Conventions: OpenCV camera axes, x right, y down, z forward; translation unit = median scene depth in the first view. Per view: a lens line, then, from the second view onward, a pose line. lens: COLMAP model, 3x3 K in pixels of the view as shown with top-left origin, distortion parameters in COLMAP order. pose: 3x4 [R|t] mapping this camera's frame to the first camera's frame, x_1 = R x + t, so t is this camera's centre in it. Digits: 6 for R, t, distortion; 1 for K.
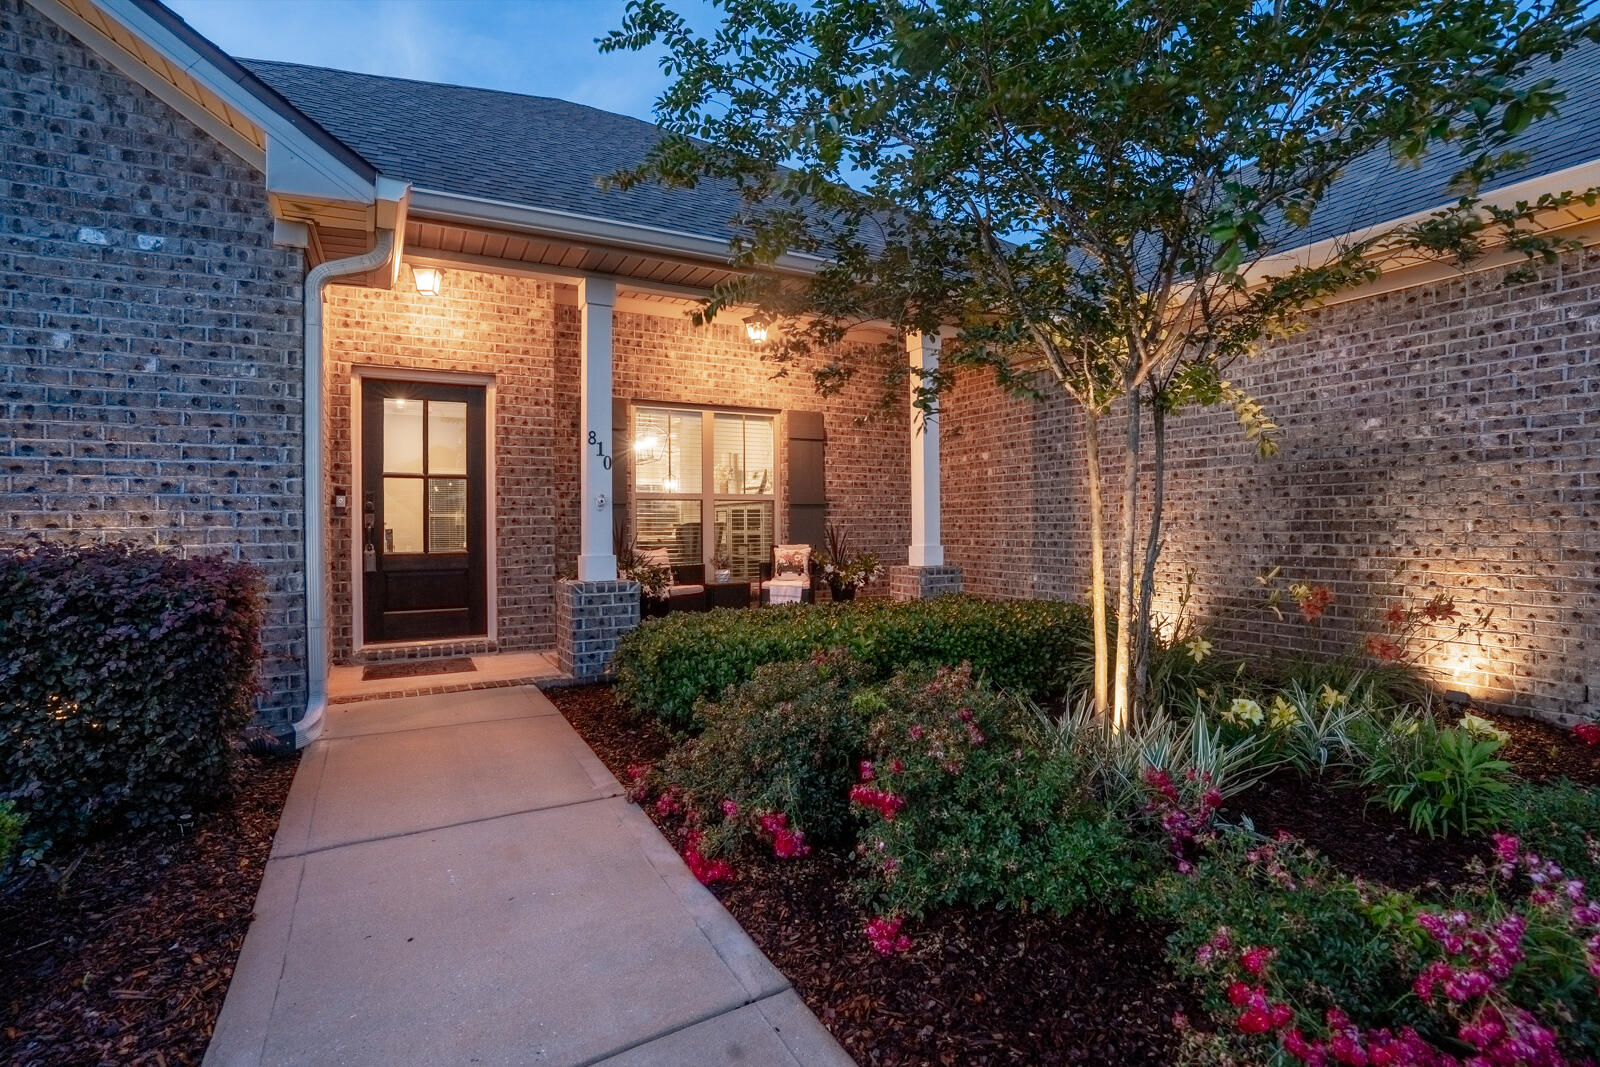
lens RADIAL K [[748.6, 0, 797.6], [0, 748.6, 528.0], [0, 0, 1]] dist [-0.069225, 0.025787]
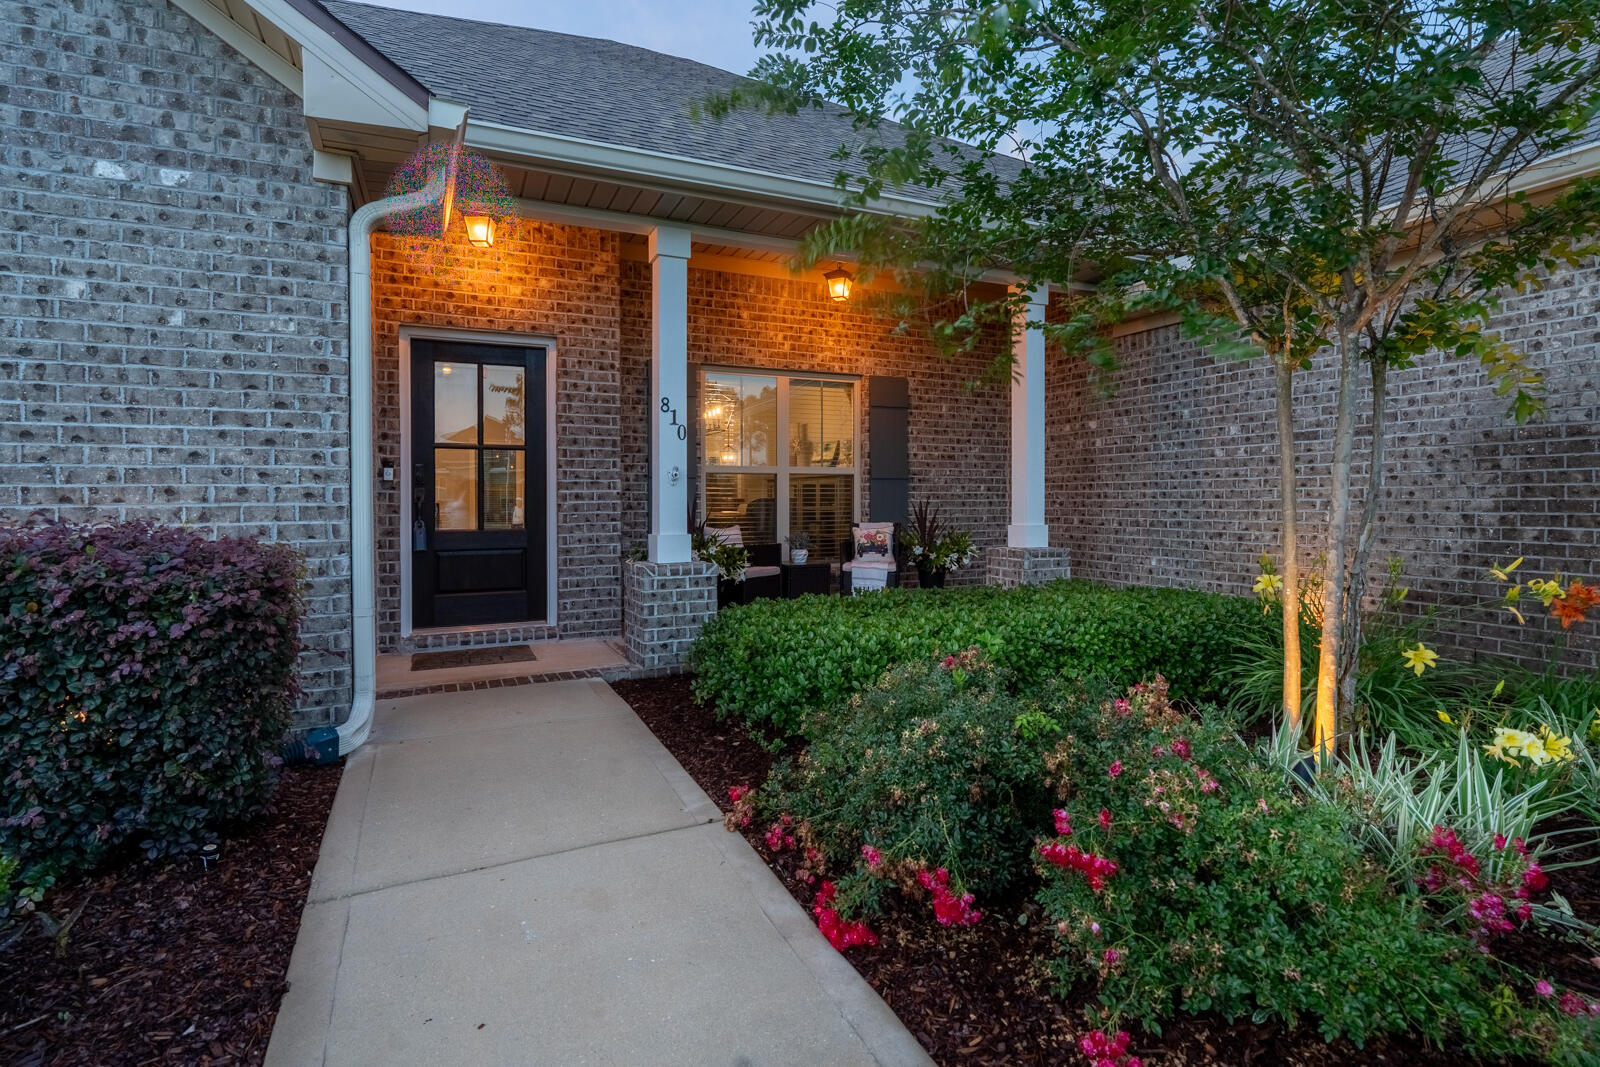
lens RADIAL K [[777.7, 0, 804.3], [0, 777.7, 504.8], [0, 0, 1]] dist [-0.003829, 0.001260]
pose [[0.998148, 0.003763, -0.060723, -0.072009], [-0.003588, 0.999989, 0.002988, -0.004062], [0.060734, -0.002765, 0.998150, 0.094824]]
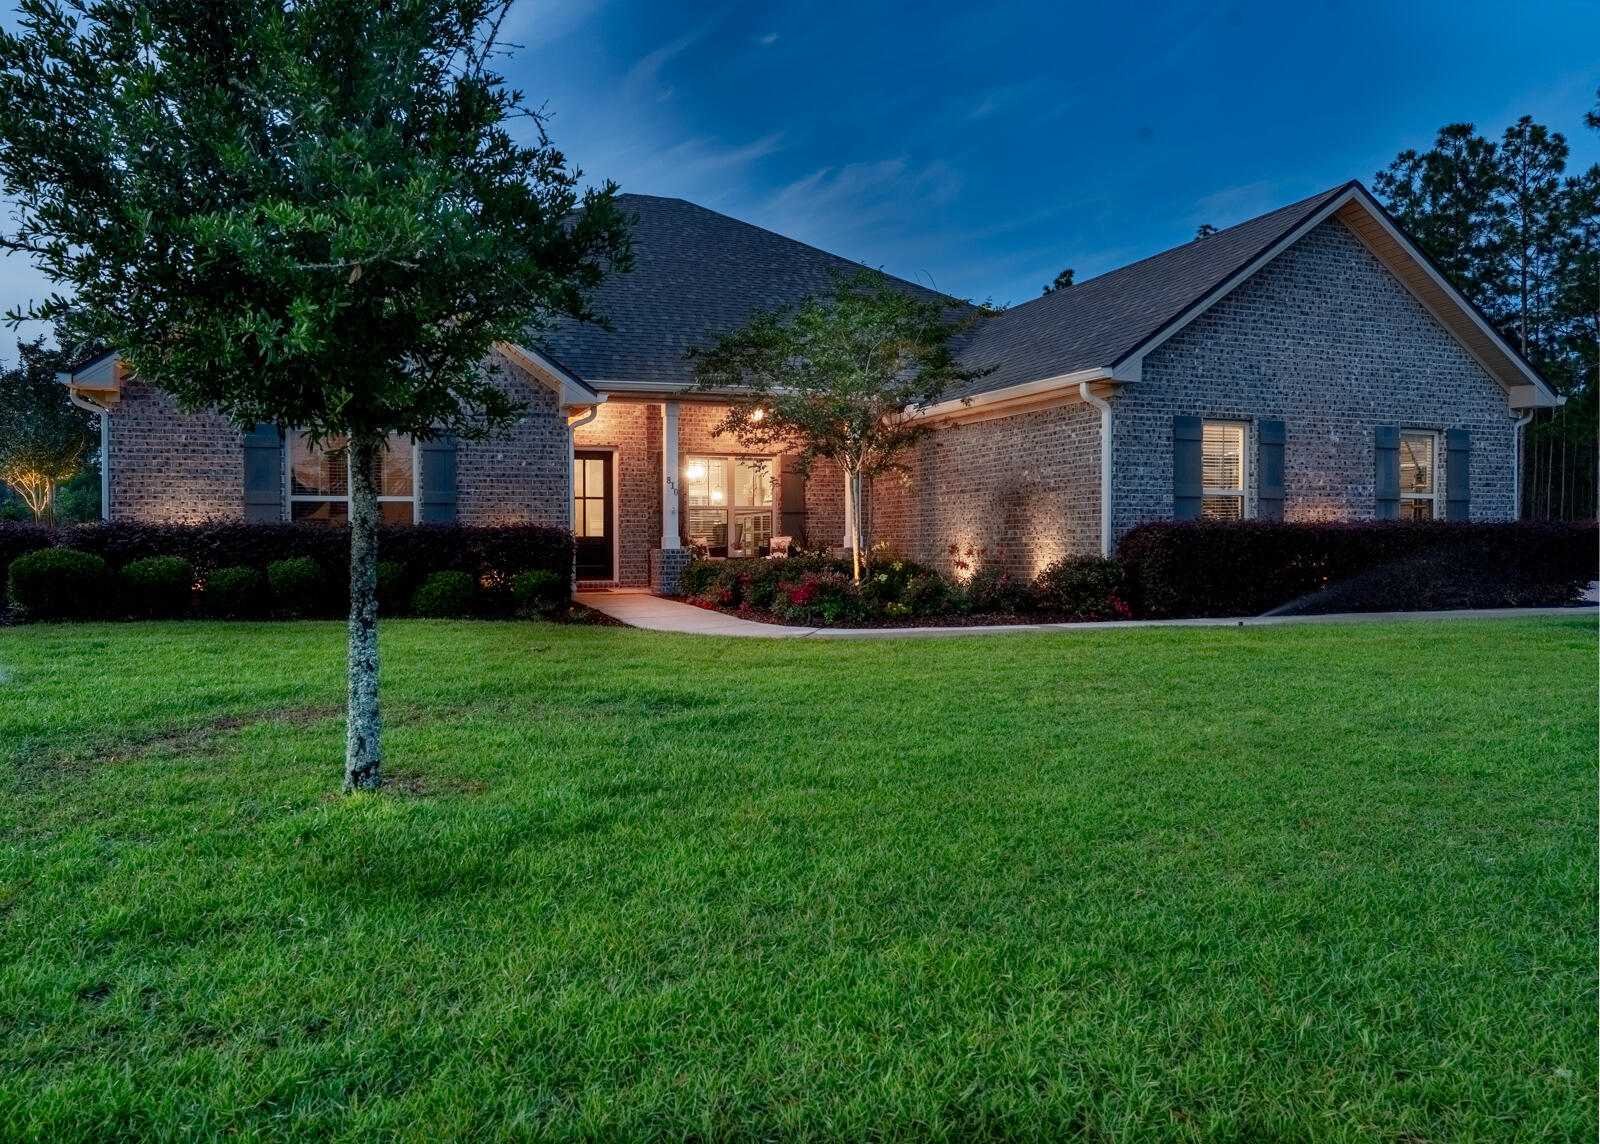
lens RADIAL K [[1159.8, 0, 768.7], [0, 1159.8, 572.6], [0, 0, 1]] dist [-0.049645, 0.040759]
pose [[0.990001, 0.004819, -0.140976, 0.692338], [-0.002483, 0.999857, 0.016741, 0.124326], [0.141036, -0.016223, 0.989871, -3.280615]]
